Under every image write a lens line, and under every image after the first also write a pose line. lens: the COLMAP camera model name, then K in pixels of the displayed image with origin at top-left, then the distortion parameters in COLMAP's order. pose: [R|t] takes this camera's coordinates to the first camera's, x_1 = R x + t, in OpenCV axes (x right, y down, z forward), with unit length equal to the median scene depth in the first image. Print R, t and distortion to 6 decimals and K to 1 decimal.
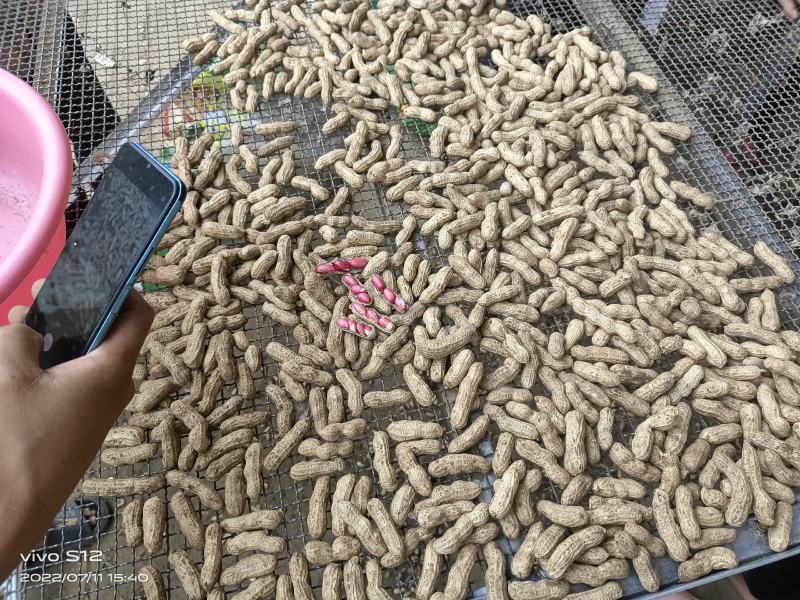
lens RADIAL K [[599.2, 0, 400.0], [0, 599.2, 300.0], [0, 0, 1]] dist [-0.034908, -0.000924]
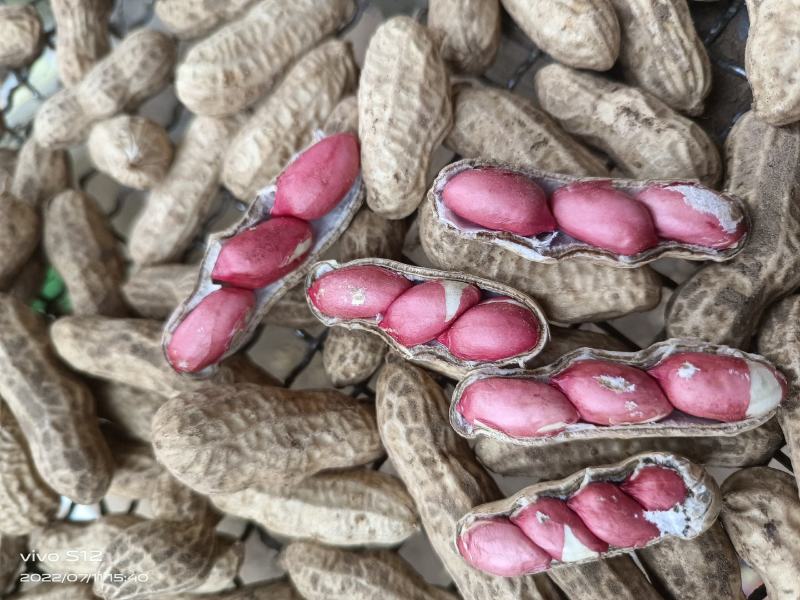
lens RADIAL K [[614.7, 0, 400.0], [0, 614.7, 300.0], [0, 0, 1]] dist [-0.135412, 0.106141]
pose [[0.756491, -0.622746, -0.199772, -0.037517], [0.653881, 0.714252, 0.249569, -0.064974], [-0.012730, -0.319424, 0.947527, 0.807993]]
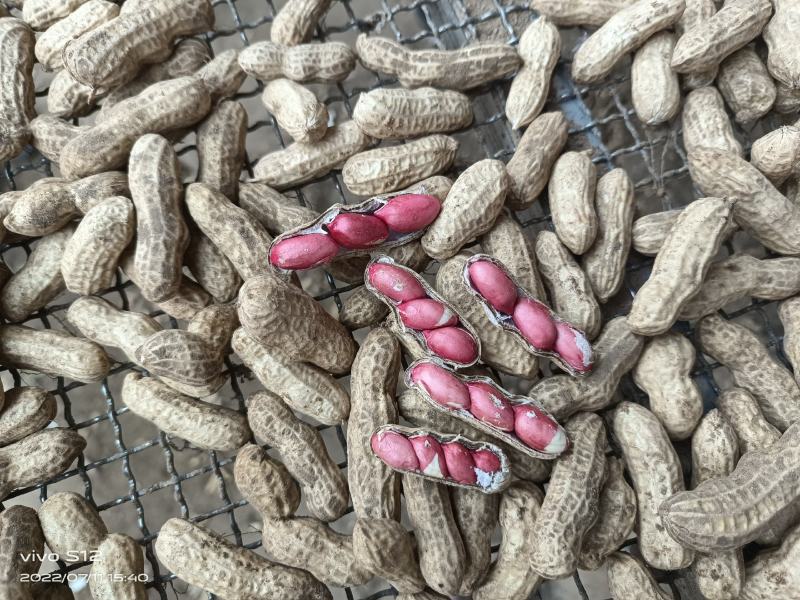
lens RADIAL K [[599.2, 0, 400.0], [0, 599.2, 300.0], [0, 0, 1]] dist [-0.034908, -0.000924]
pose [[0.994049, -0.107866, 0.015212, -0.082773], [0.097385, 0.942532, 0.319609, -0.115185], [-0.048813, -0.316225, 0.947427, 0.697345]]
